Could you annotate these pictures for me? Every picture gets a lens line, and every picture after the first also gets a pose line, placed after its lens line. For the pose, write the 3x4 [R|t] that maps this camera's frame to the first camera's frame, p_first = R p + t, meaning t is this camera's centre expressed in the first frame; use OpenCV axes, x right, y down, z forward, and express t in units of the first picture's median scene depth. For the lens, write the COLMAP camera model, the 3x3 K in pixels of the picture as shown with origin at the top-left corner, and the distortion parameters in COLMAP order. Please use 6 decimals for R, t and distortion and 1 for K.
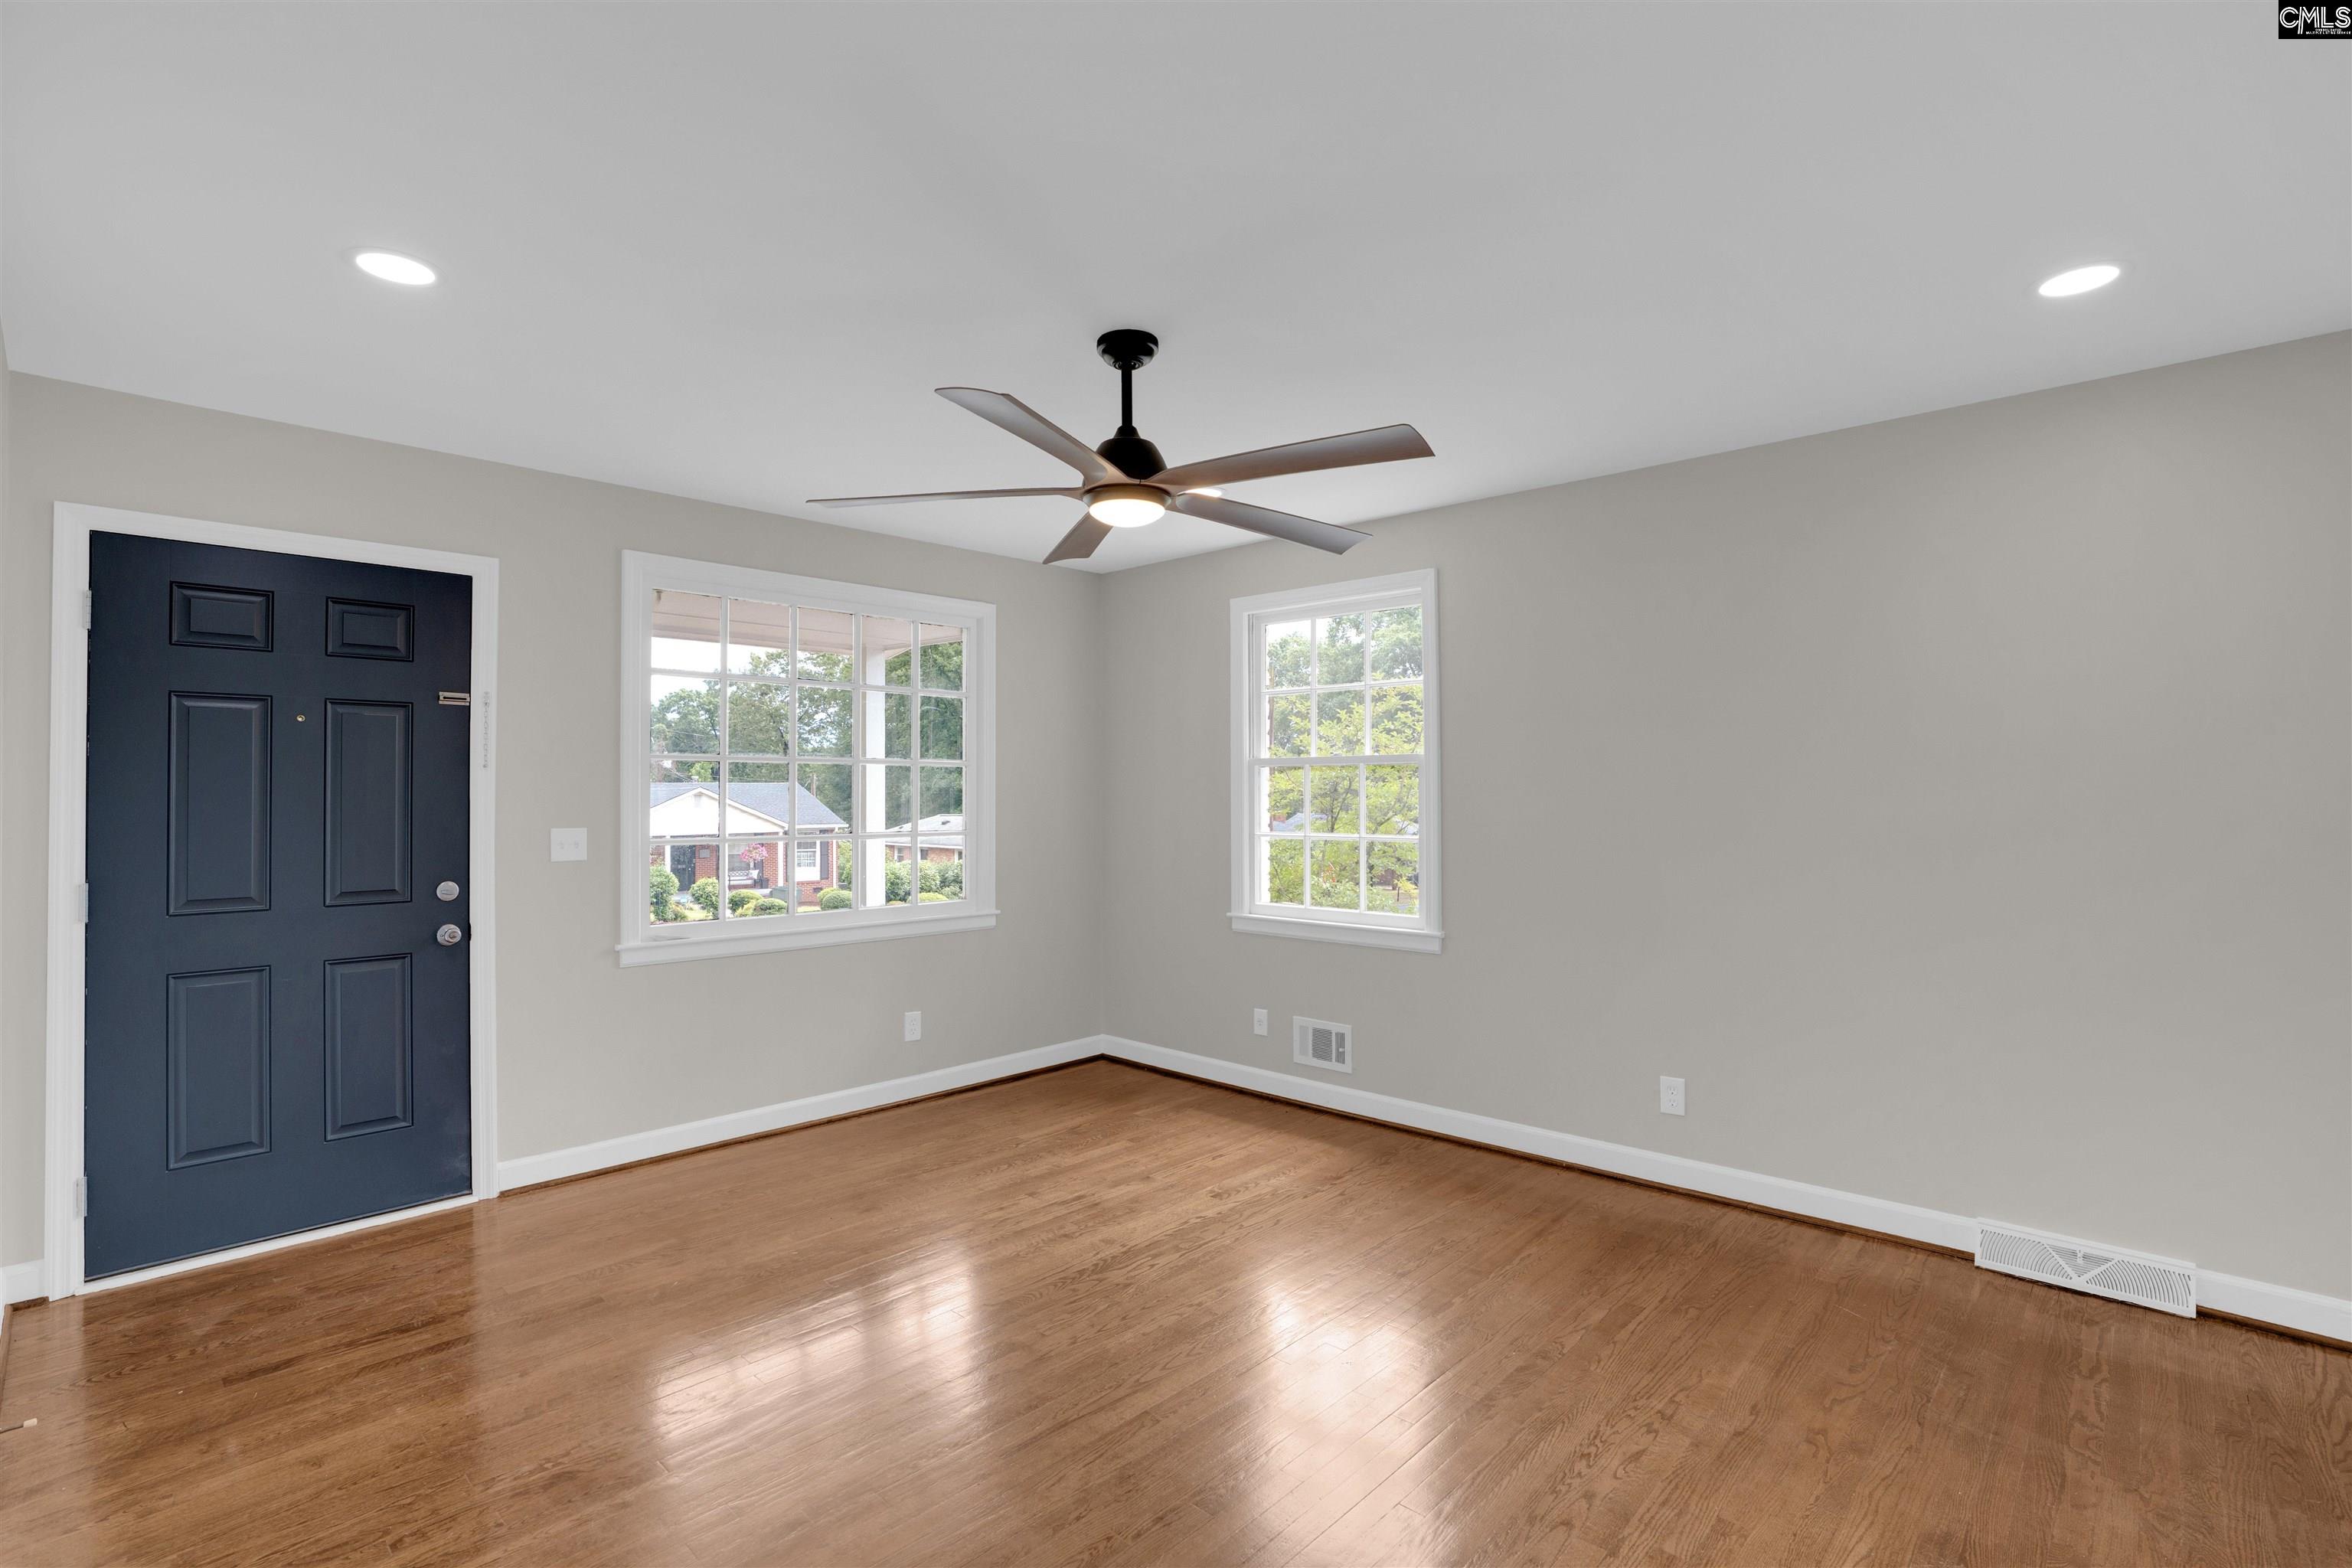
lens RADIAL K [[1099.1, 0, 1187.1], [0, 1099.1, 780.3], [0, 0, 1]] dist [-0.049553, 0.022295]
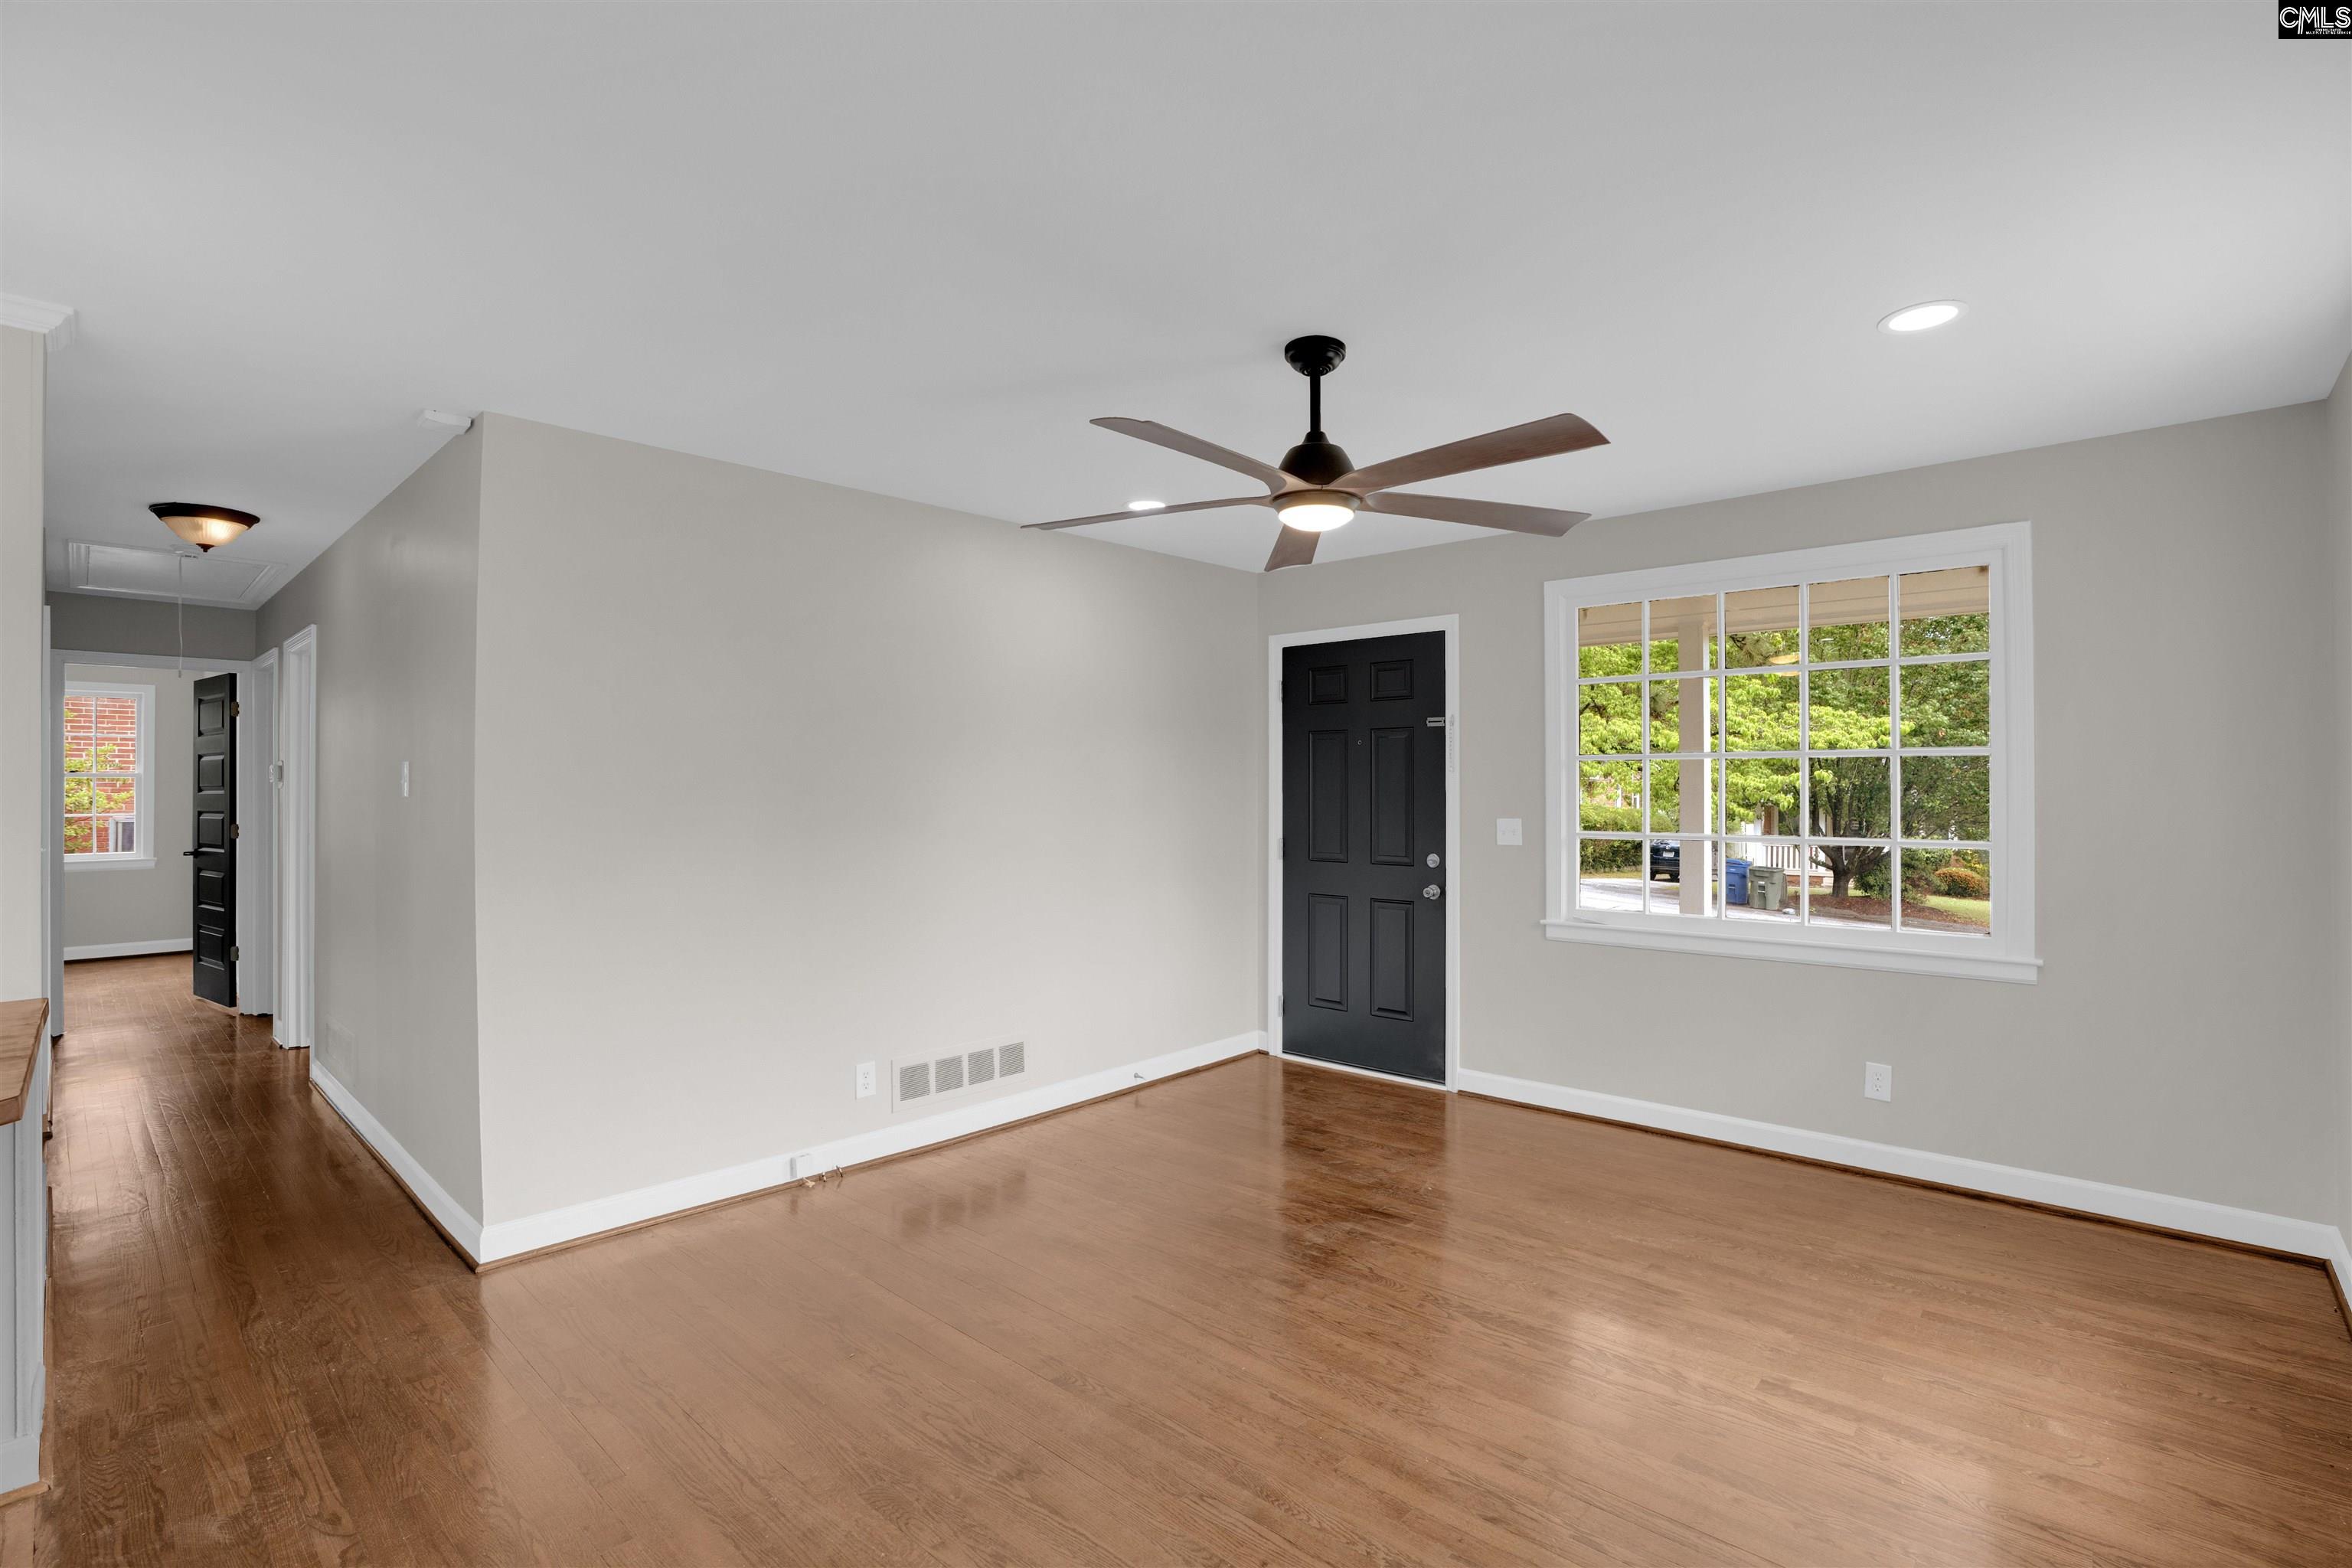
lens RADIAL K [[1099.1, 0, 1187.1], [0, 1099.1, 780.3], [0, 0, 1]] dist [-0.049553, 0.022295]
pose [[0.022989, -0.007157, -0.999710, 0.715769], [0.009386, 0.999932, -0.006943, 0.006175], [0.999692, -0.009224, 0.023055, 0.647332]]
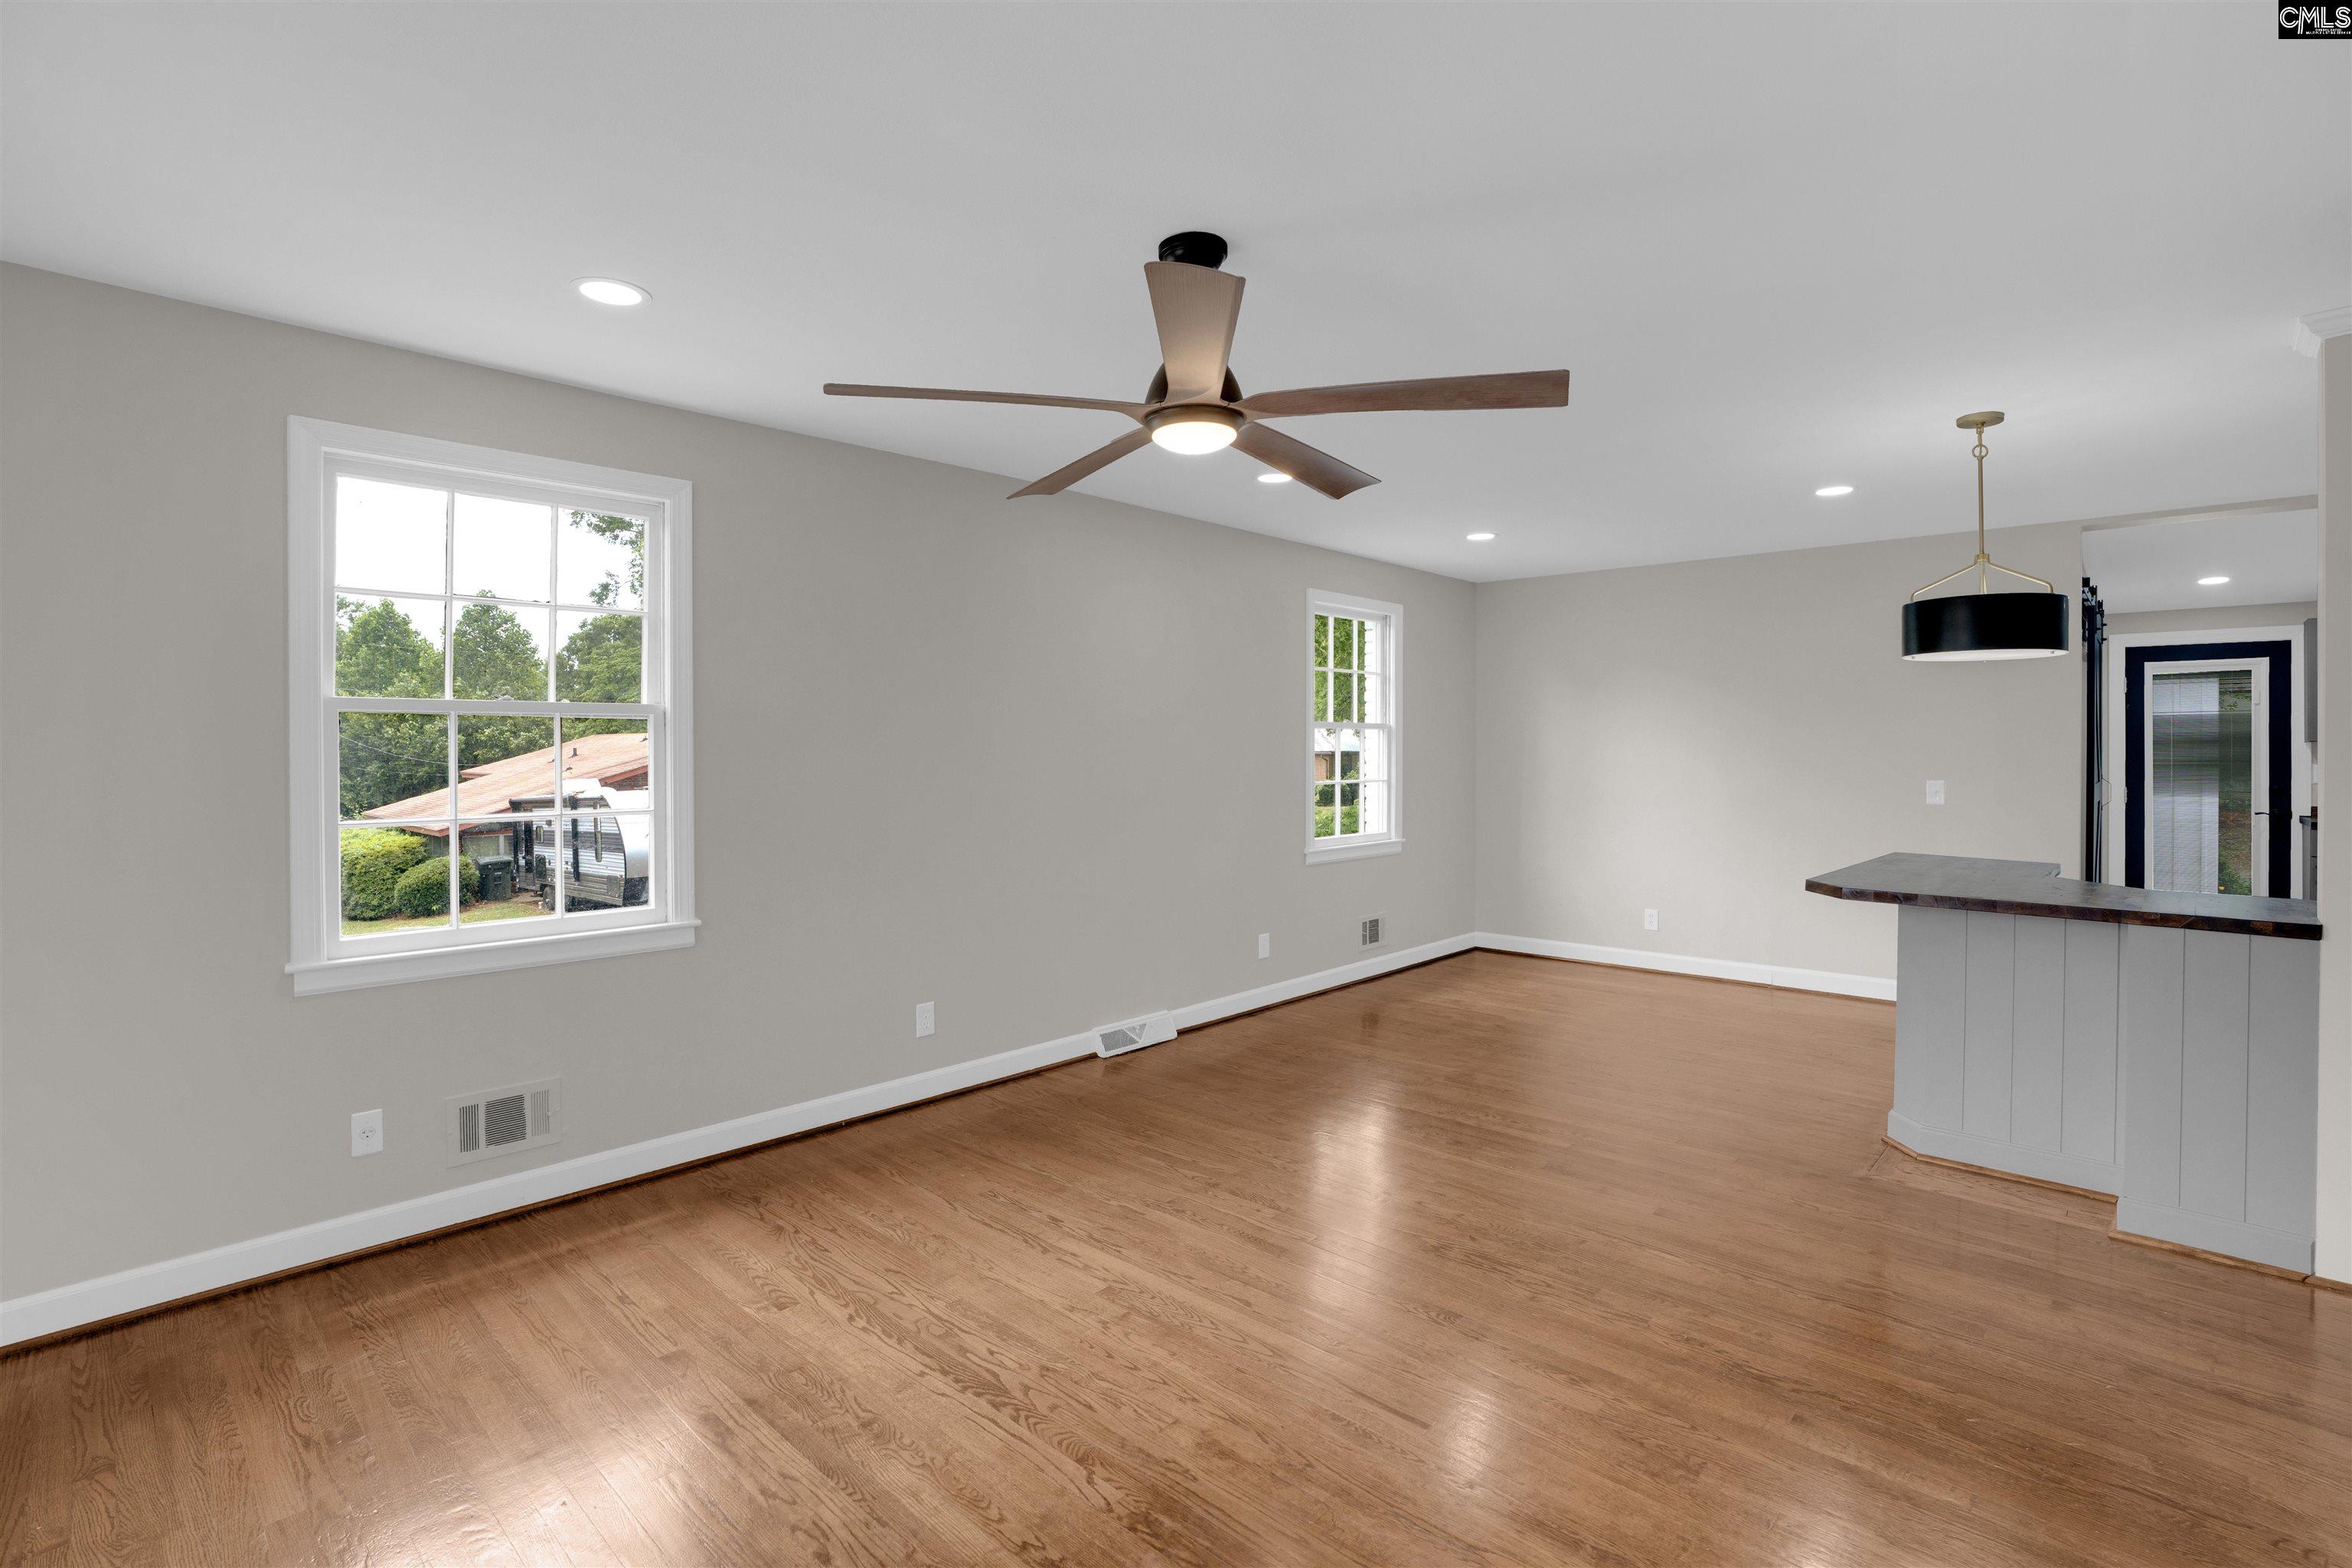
lens RADIAL K [[1097.1, 0, 1138.3], [0, 1097.1, 761.4], [0, 0, 1]] dist [-0.020053, 0.000544]
pose [[0.025567, -0.006167, 0.999654, -0.711840], [-0.006023, 0.999962, 0.006323, 0.012934], [-0.999655, -0.006182, 0.025529, 0.772009]]
